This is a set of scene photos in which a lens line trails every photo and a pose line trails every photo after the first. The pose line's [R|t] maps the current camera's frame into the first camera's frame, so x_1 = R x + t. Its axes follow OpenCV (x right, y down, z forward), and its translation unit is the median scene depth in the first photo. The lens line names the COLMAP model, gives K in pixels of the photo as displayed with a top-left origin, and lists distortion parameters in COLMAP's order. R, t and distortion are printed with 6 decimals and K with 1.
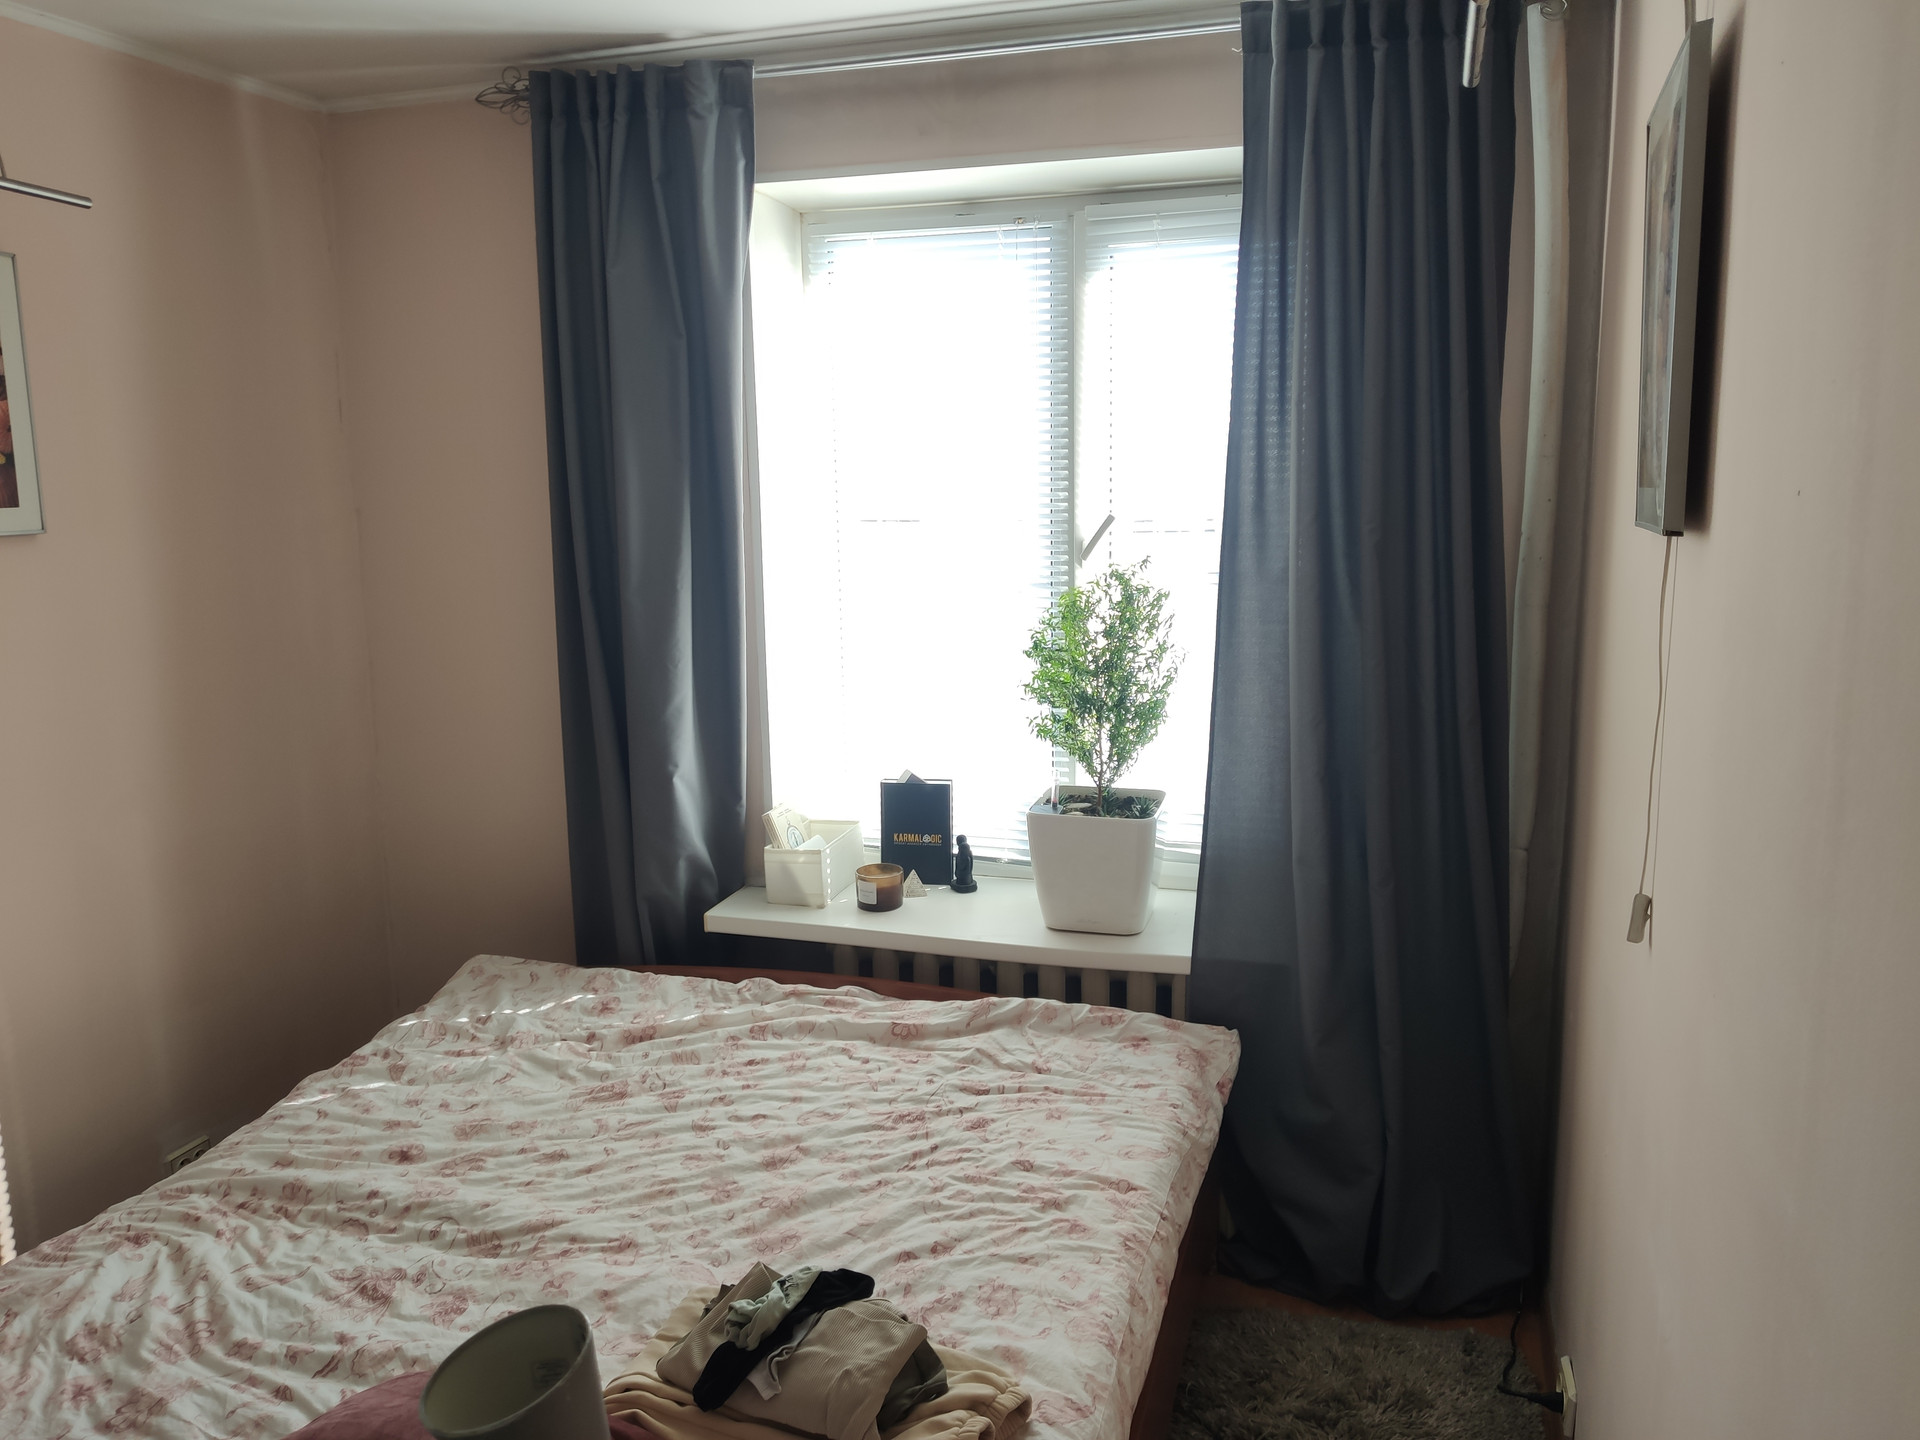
lens RADIAL K [[1460.7, 0, 964.5], [0, 1460.7, 715.6], [0, 0, 1]] dist [0.030915, -0.050738]
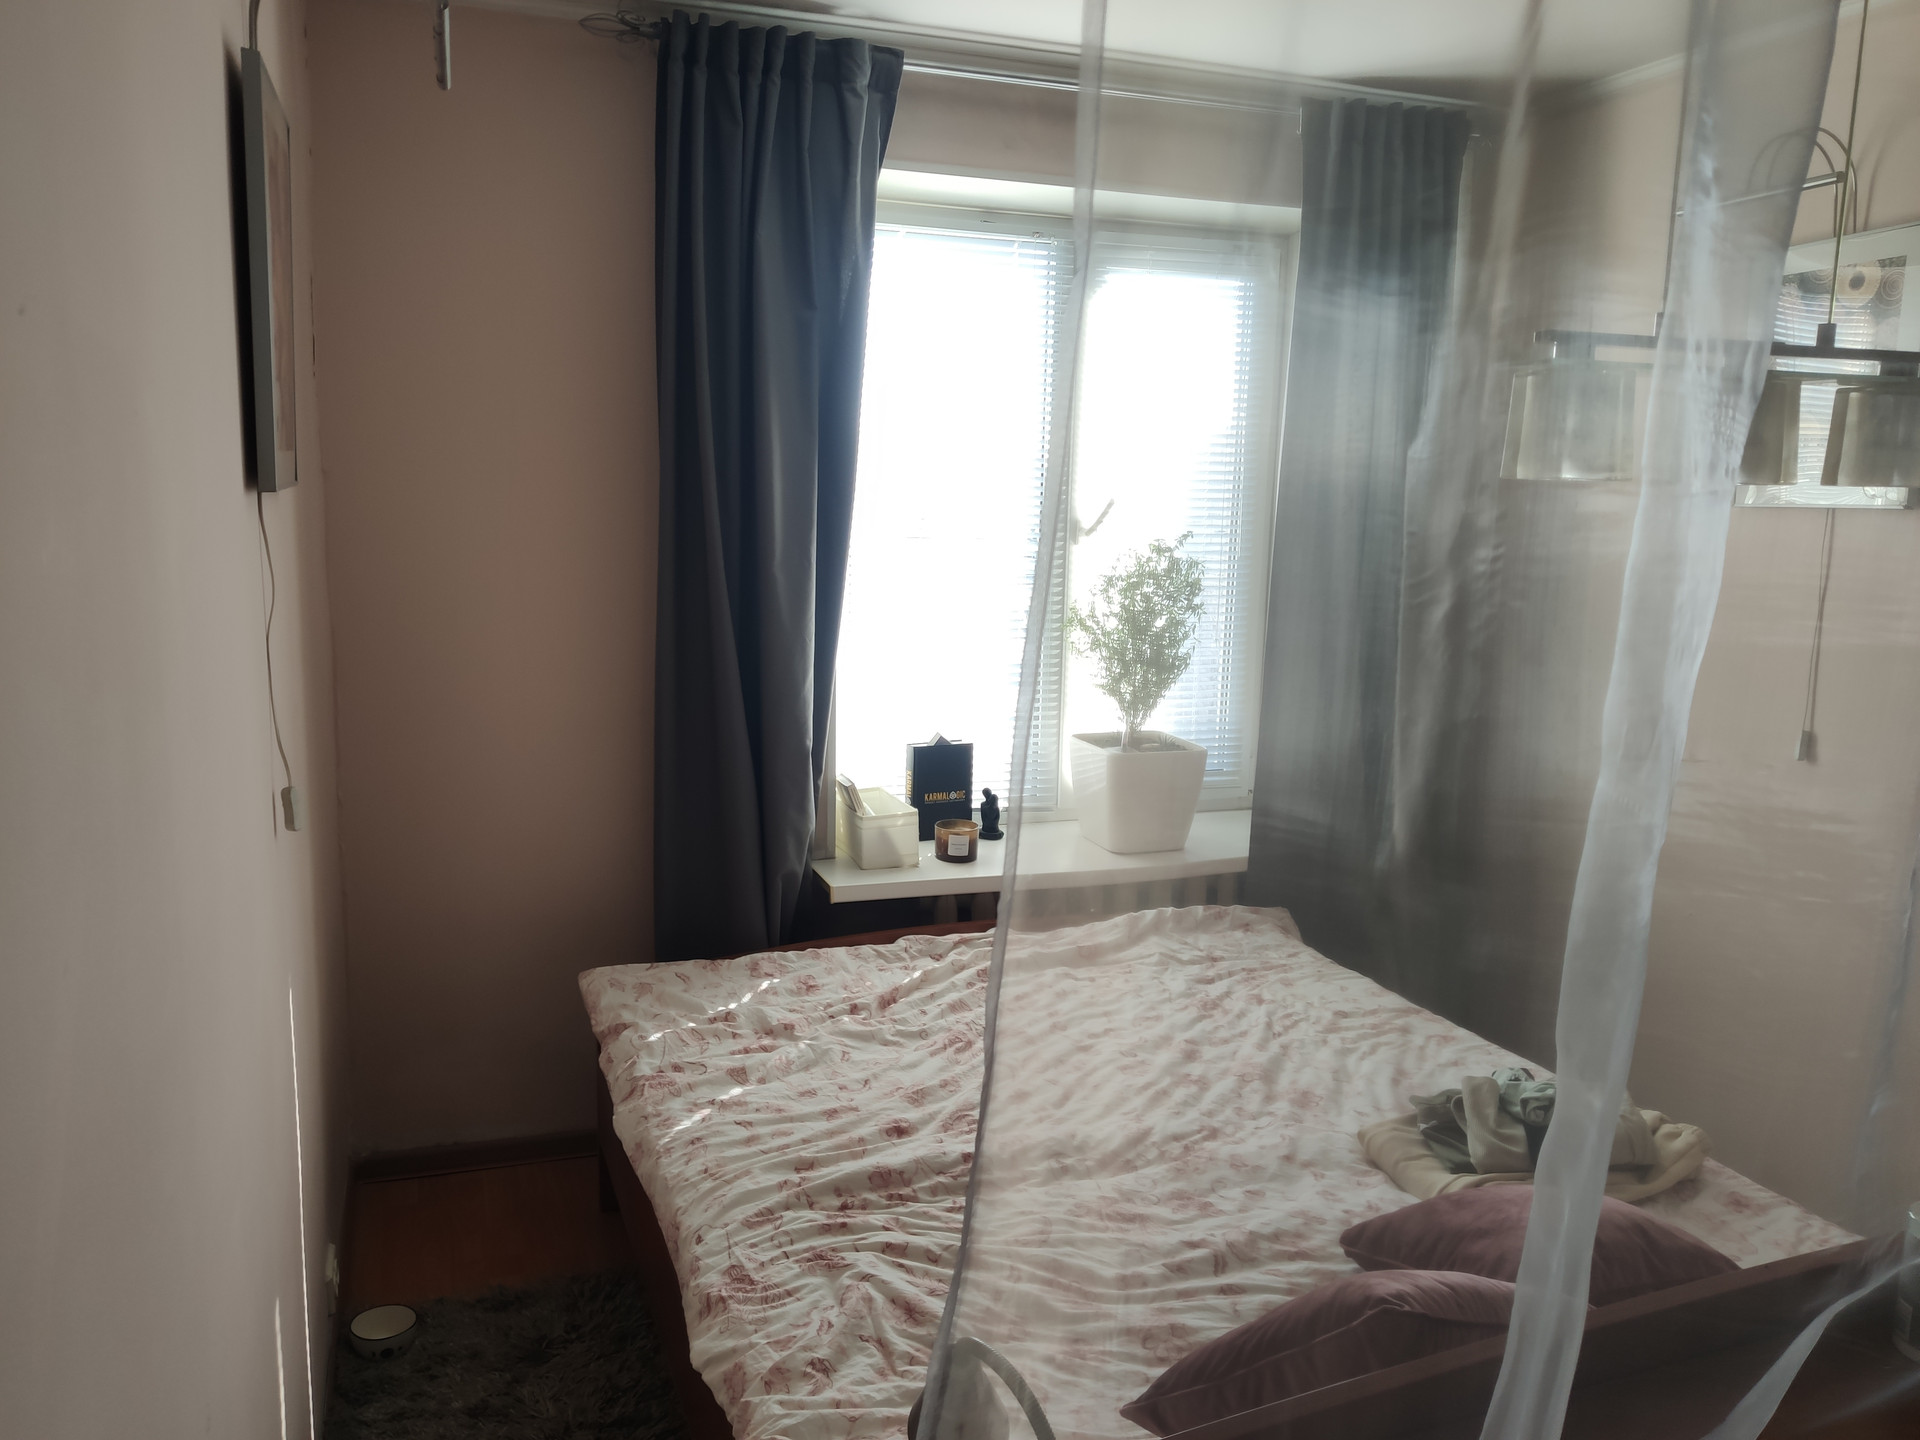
lens RADIAL K [[1460.7, 0, 916.5], [0, 1460.7, 740.0], [0, 0, 1]] dist [0.030915, -0.050738]
pose [[0.799739, -0.076046, 0.595512, -0.784945], [0.066850, 0.997056, 0.037547, 0.000743], [-0.596615, 0.009783, 0.802468, 0.165139]]
